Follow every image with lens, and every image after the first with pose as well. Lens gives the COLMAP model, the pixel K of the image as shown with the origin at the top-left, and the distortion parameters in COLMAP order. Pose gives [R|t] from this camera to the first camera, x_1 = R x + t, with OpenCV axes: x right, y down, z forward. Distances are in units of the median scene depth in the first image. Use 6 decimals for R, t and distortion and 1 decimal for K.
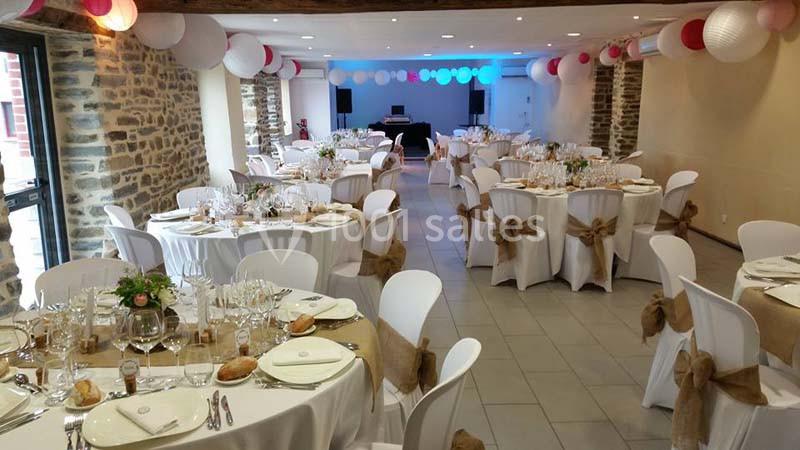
lens RADIAL K [[651.9, 0, 412.9], [0, 651.9, 232.4], [0, 0, 1]] dist [0.182968, -0.360711]
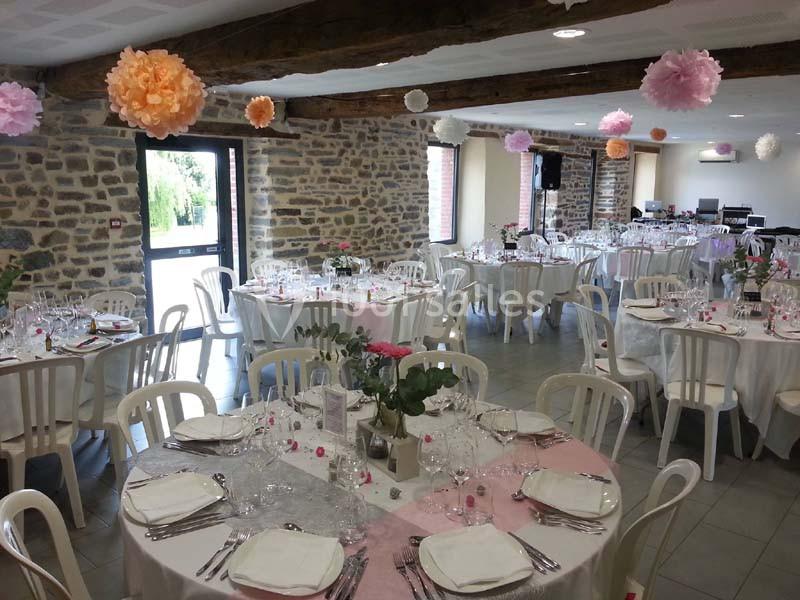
lens RADIAL K [[658.9, 0, 403.1], [0, 658.9, 286.6], [0, 0, 1]] dist [0.084764, 0.002254]
pose [[0.705791, 0.132421, -0.695934, 0.640604], [-0.157910, 0.987066, 0.027671, -0.066772], [0.690597, 0.090365, 0.717573, 0.206201]]
